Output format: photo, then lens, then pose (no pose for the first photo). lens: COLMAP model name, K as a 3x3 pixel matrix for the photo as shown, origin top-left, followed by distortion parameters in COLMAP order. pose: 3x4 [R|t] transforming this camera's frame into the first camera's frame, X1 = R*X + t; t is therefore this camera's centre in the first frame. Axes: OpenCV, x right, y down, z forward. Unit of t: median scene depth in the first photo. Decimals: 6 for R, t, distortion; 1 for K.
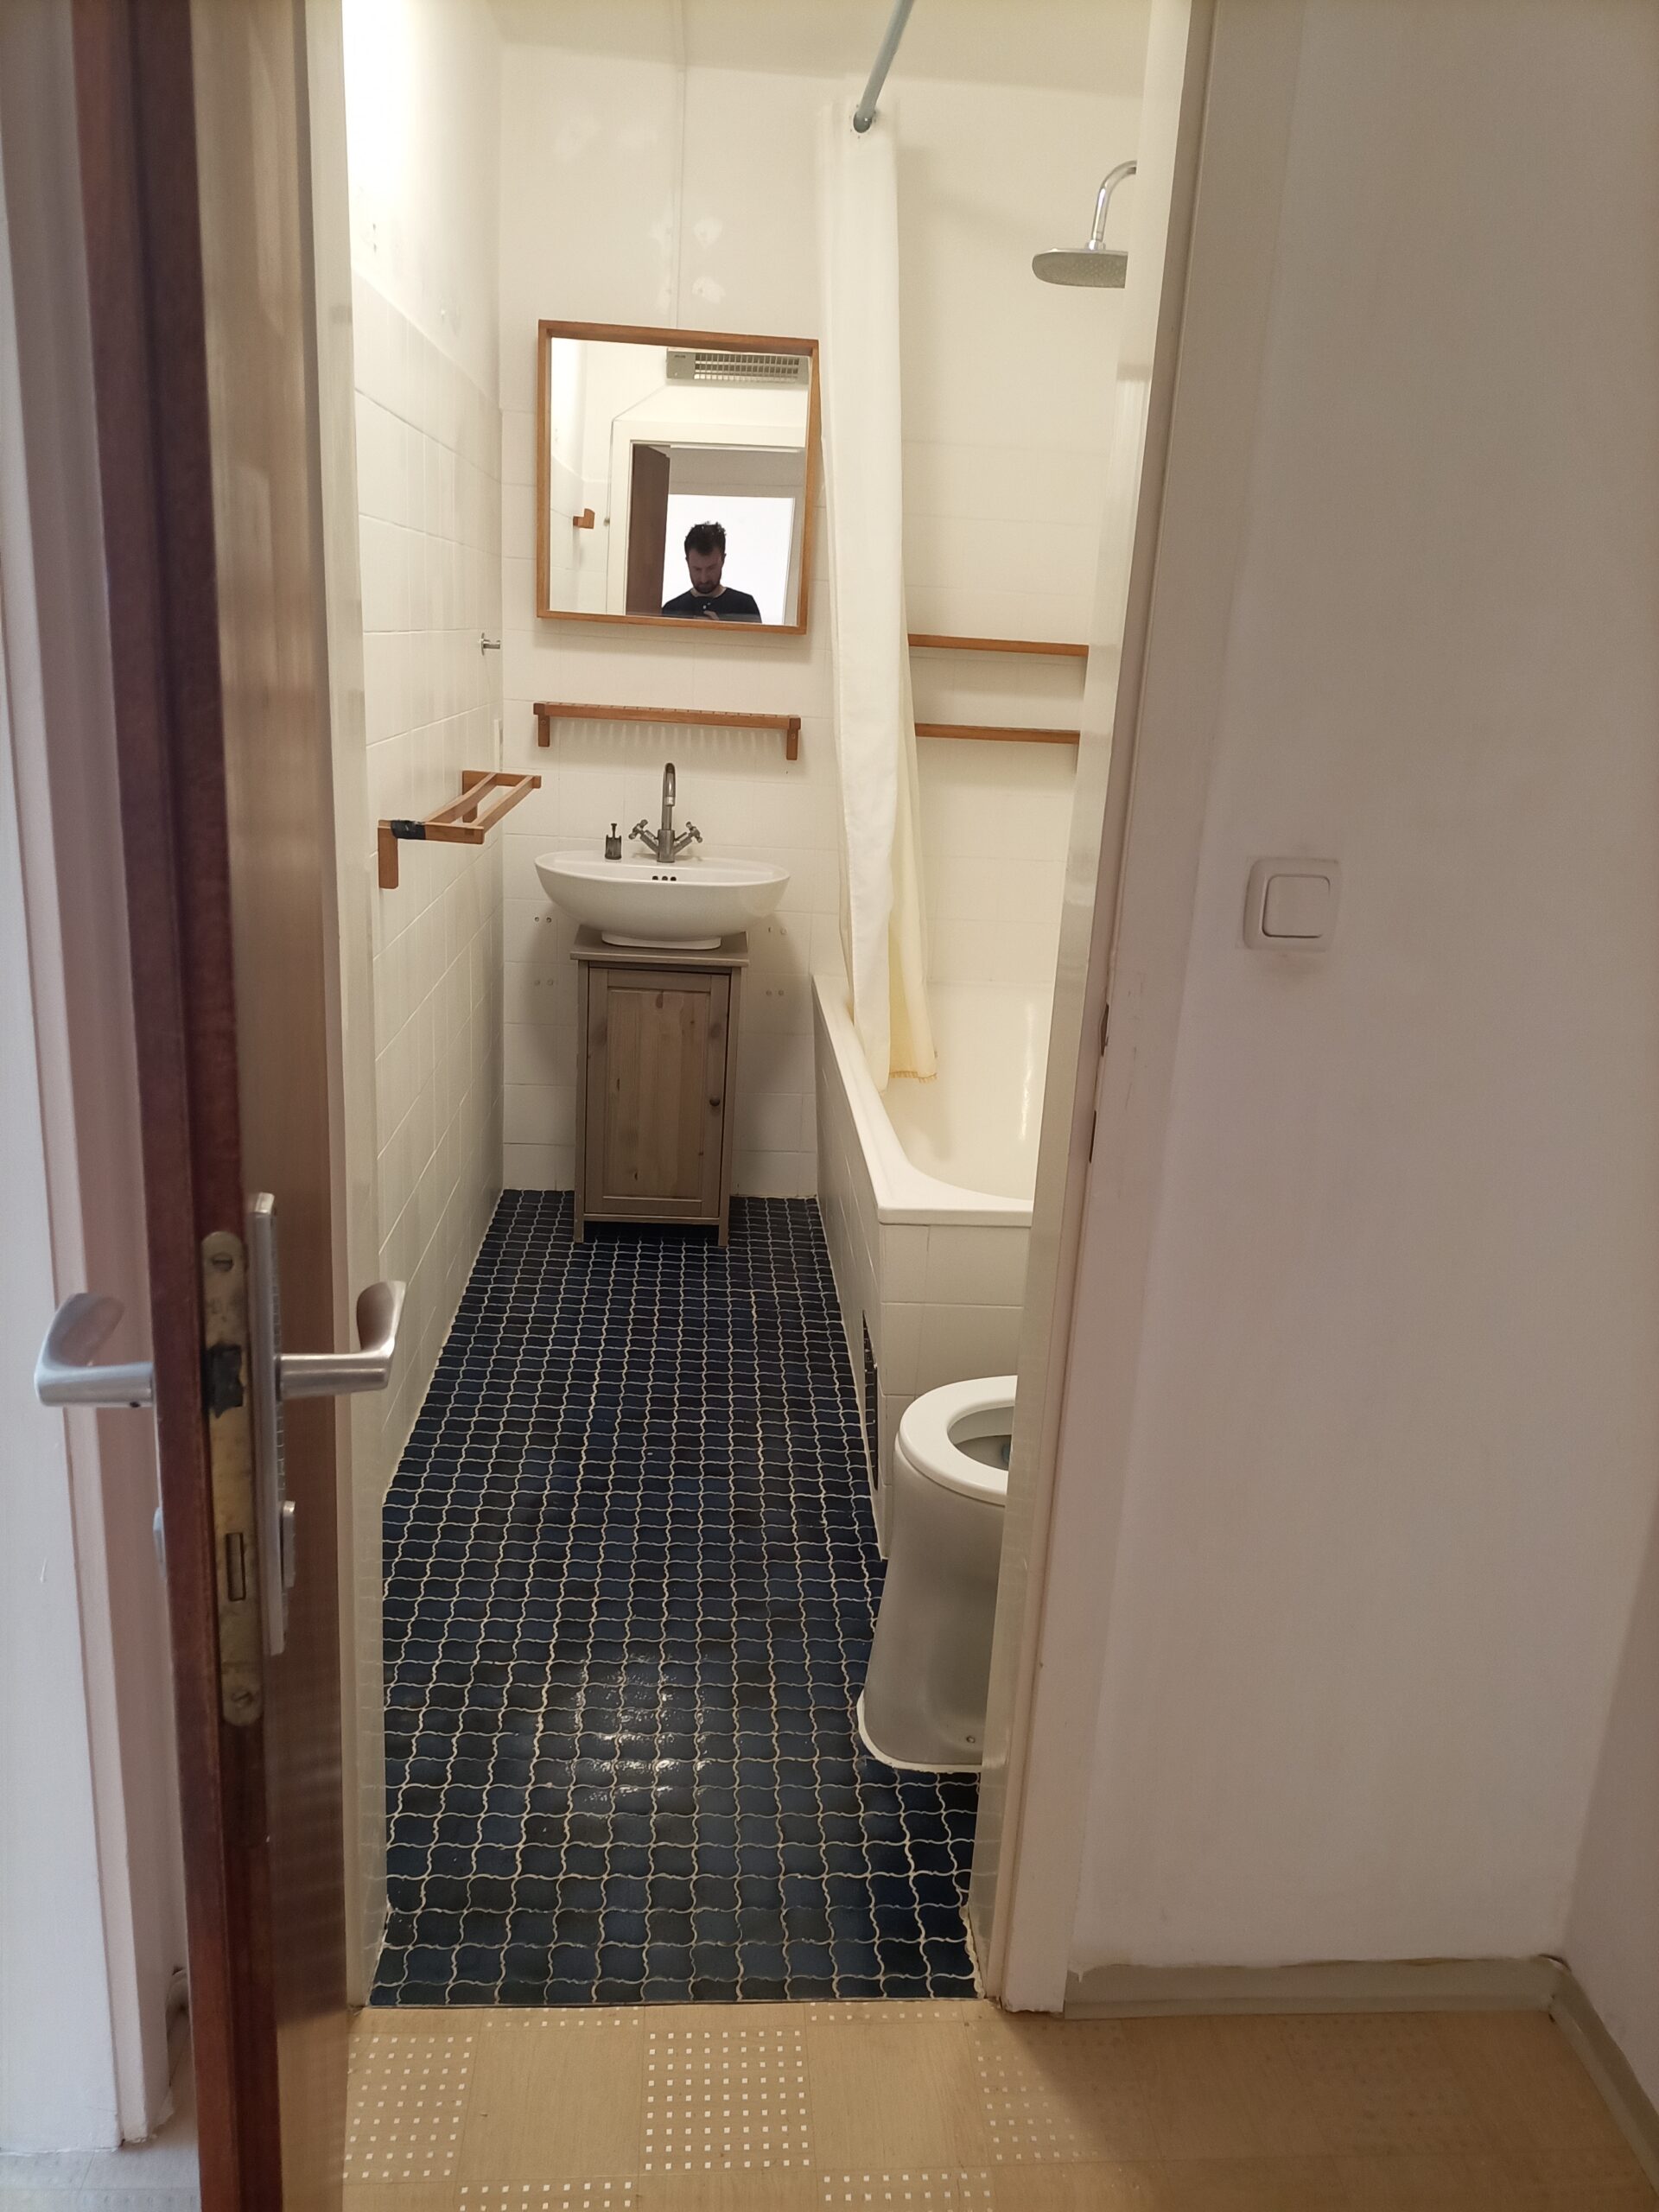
lens RADIAL K [[1643.2, 0, 834.5], [0, 1643.2, 1108.5], [0, 0, 1]] dist [0.033302, -0.010174]
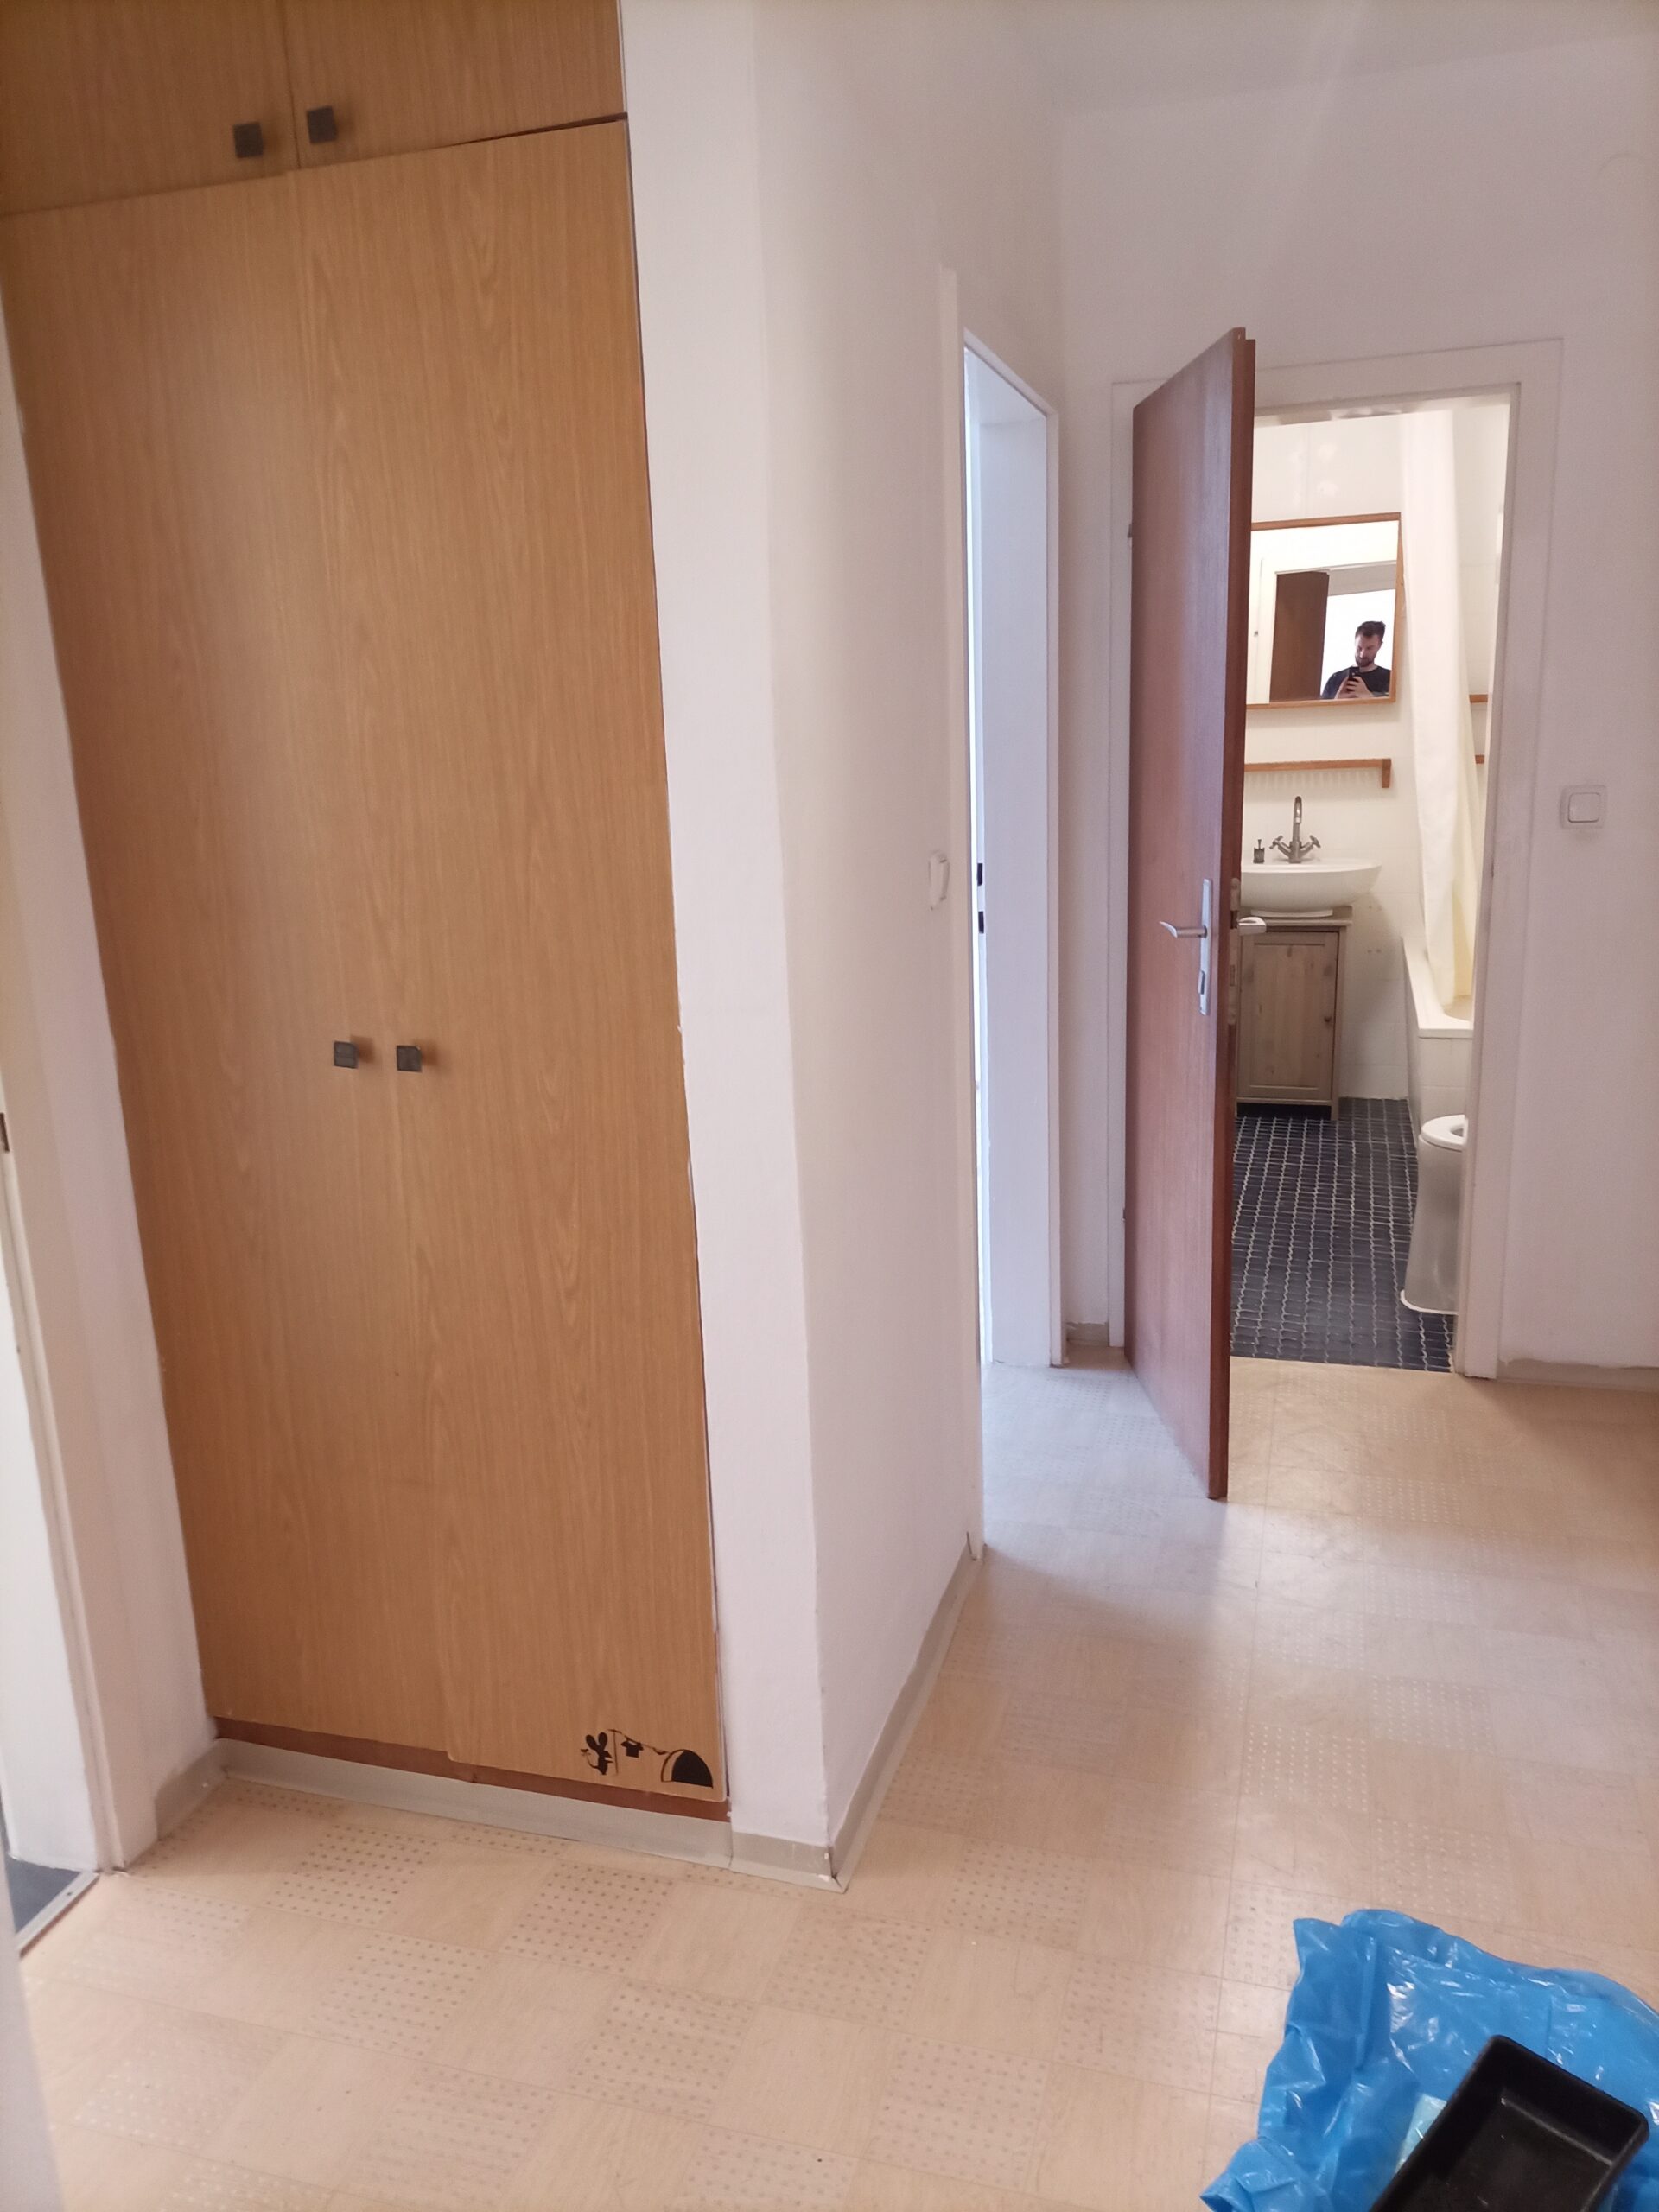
lens RADIAL K [[1643.2, 0, 824.1], [0, 1643.2, 1110.9], [0, 0, 1]] dist [0.033302, -0.010174]
pose [[0.927011, -0.001306, -0.375031, 0.064401], [-0.017066, 0.998811, -0.045661, 0.157140], [0.374645, 0.048729, 0.925887, -0.554432]]
